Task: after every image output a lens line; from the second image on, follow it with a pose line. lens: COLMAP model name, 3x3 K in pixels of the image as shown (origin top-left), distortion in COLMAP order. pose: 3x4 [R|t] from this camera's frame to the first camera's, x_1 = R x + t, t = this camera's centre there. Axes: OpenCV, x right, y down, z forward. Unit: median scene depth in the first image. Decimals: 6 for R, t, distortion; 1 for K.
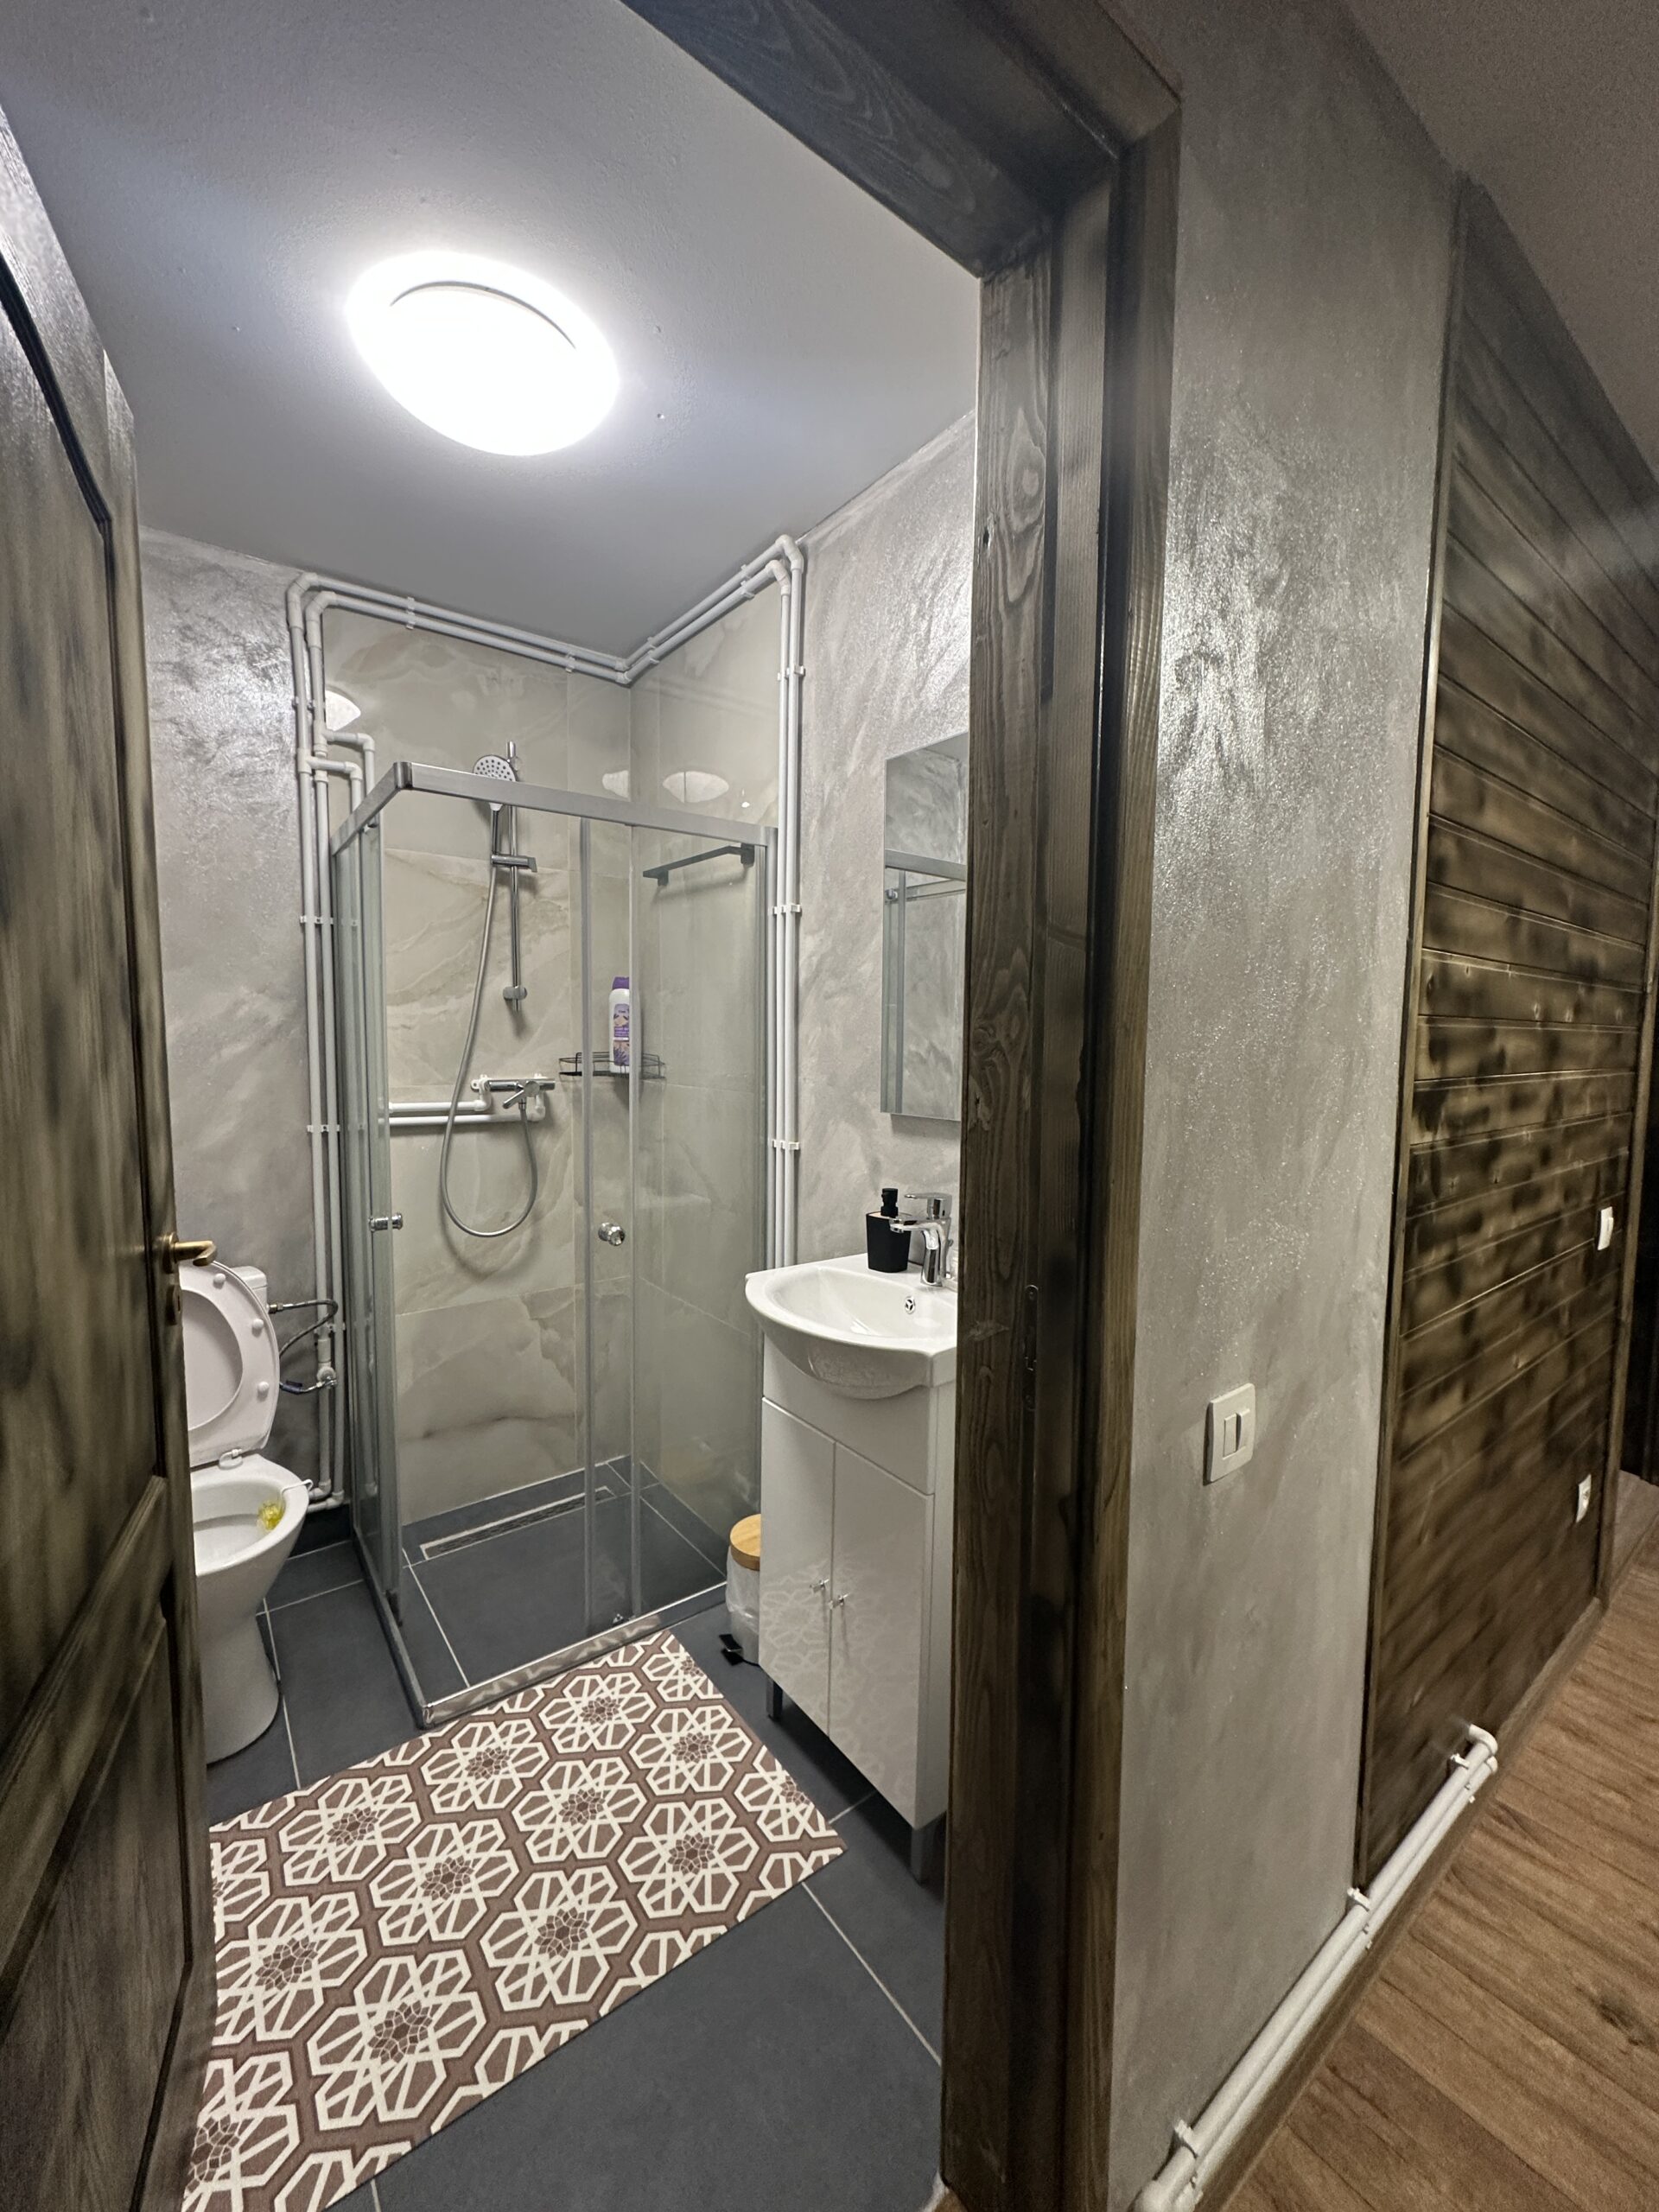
lens RADIAL K [[881.8, 0, 841.1], [0, 881.8, 1100.4], [0, 0, 1]] dist [-0.002138, 0.000586]
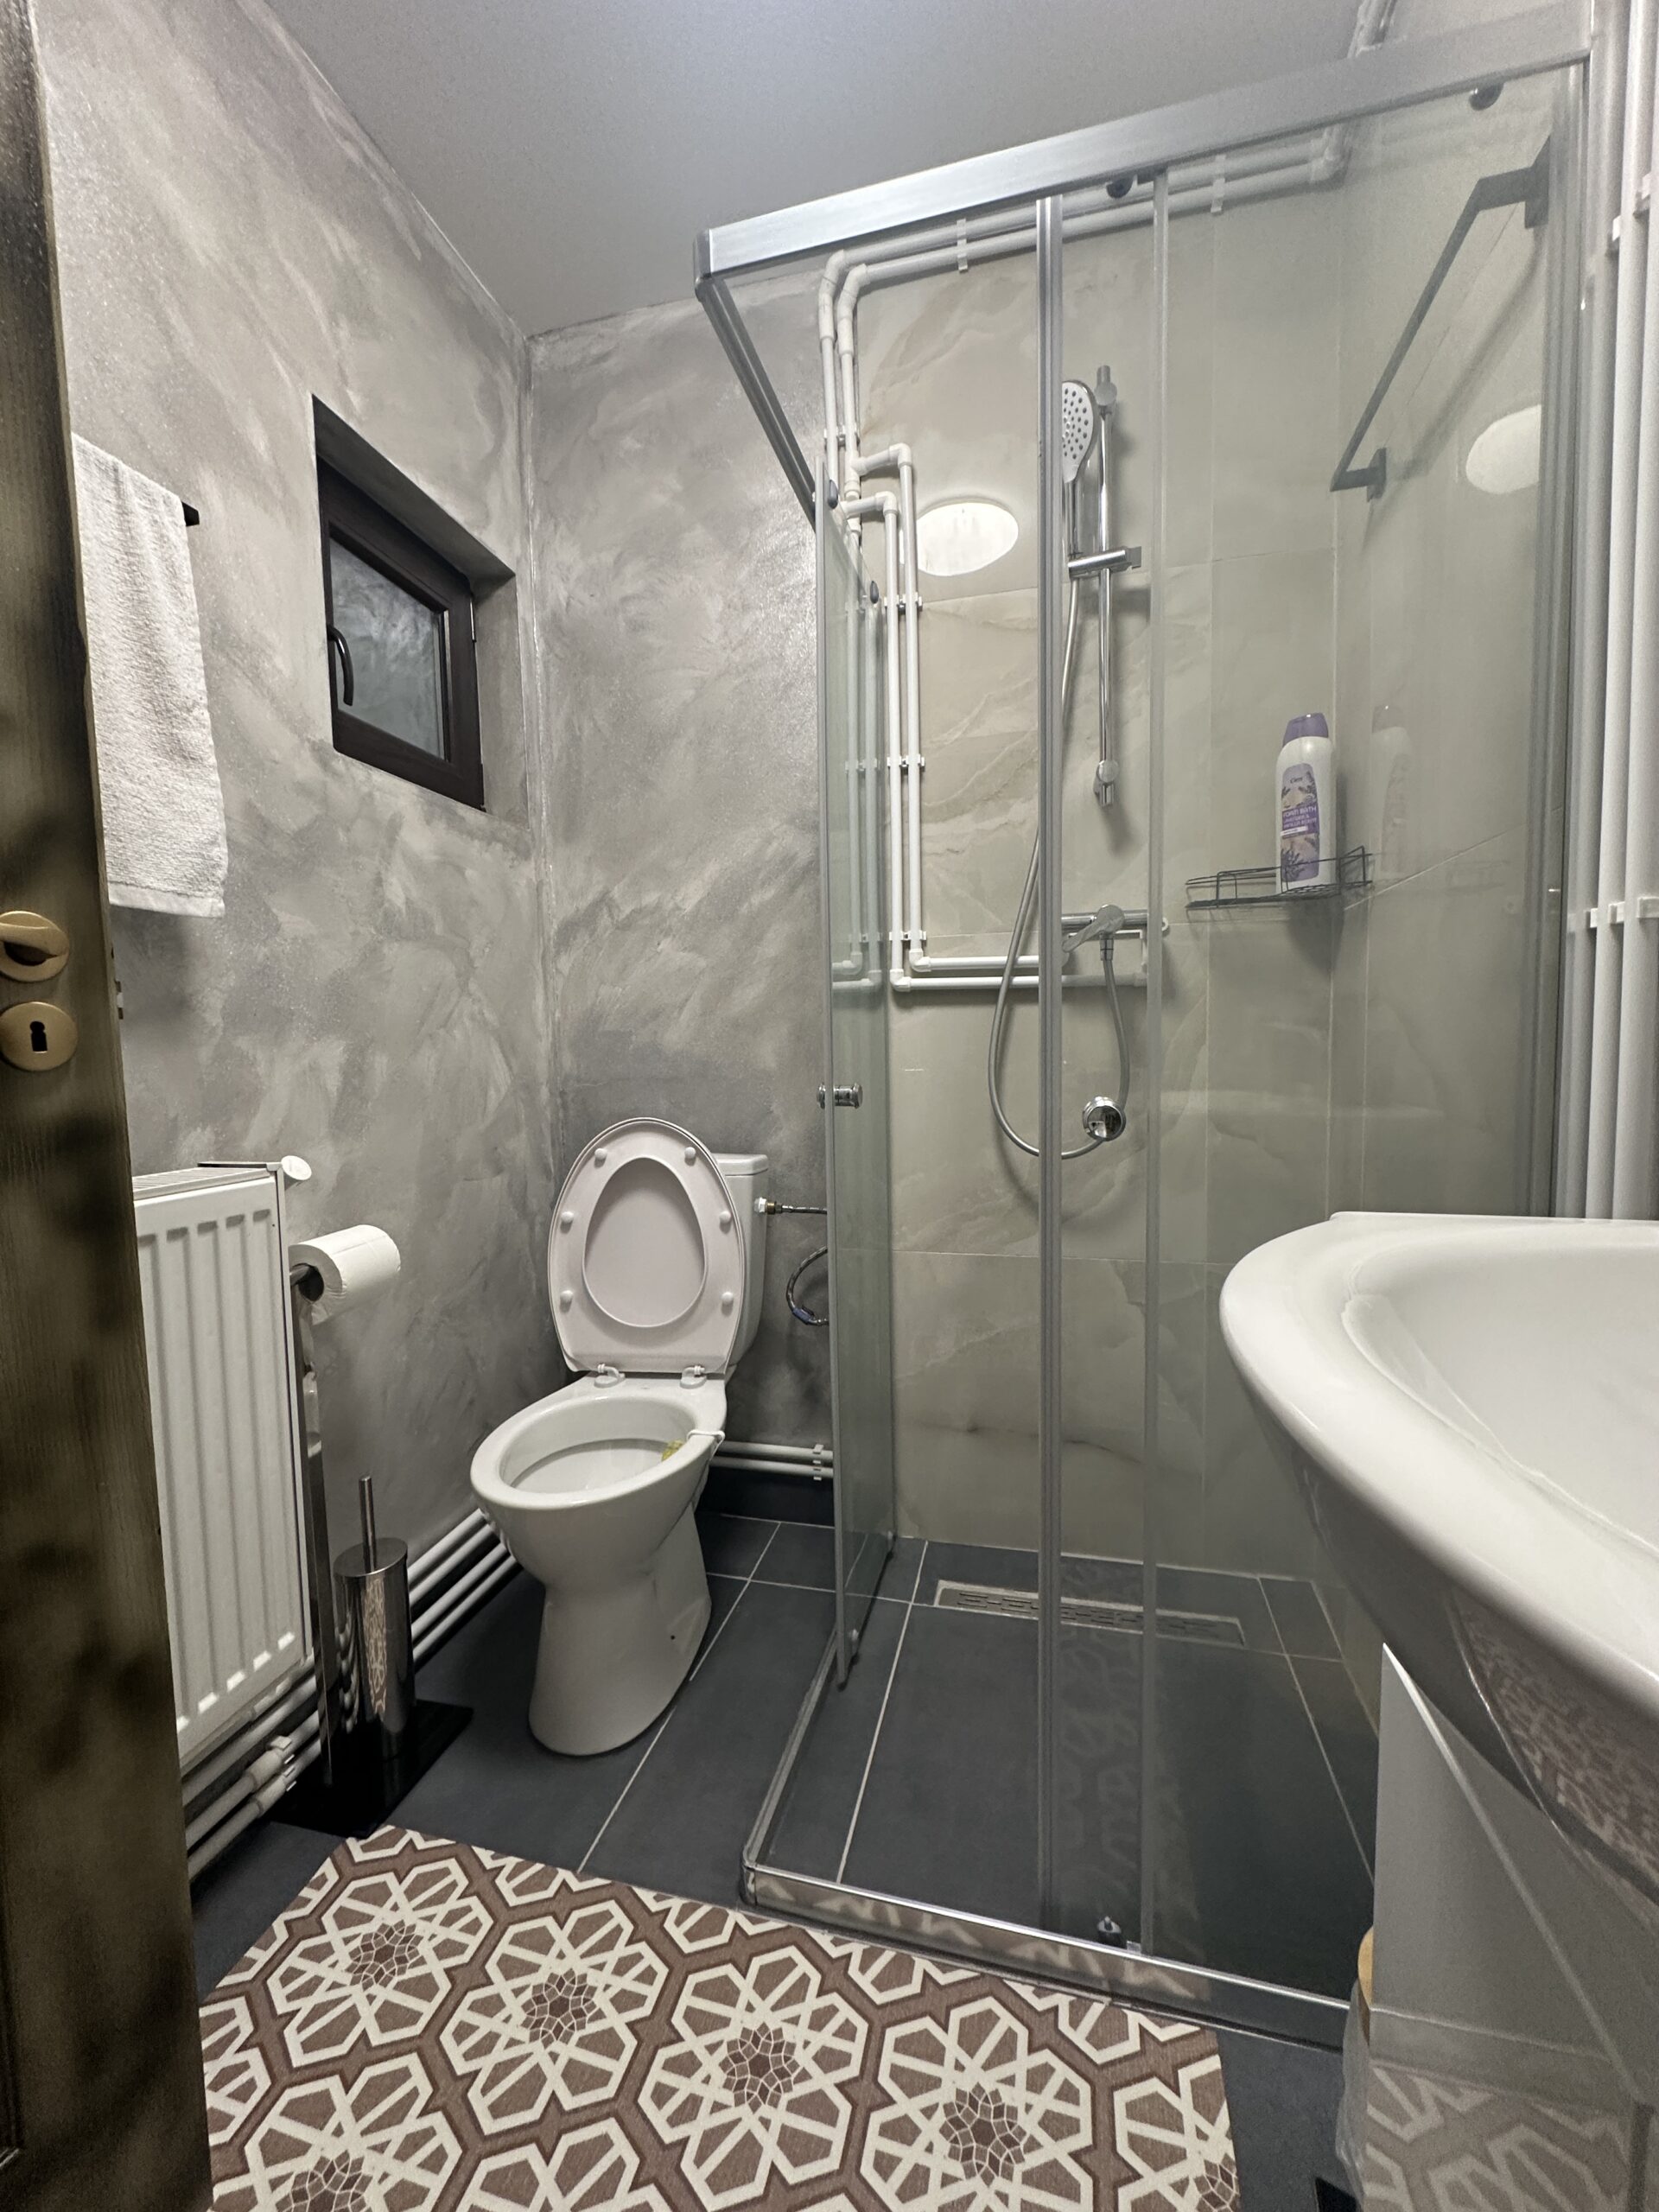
lens RADIAL K [[881.8, 0, 829.8], [0, 881.8, 1111.8], [0, 0, 1]] dist [-0.002138, 0.000586]
pose [[0.611550, 0.030461, -0.790619, 0.019653], [-0.029574, 0.999440, 0.015631, 0.142567], [0.790653, 0.013823, 0.612108, 0.582233]]
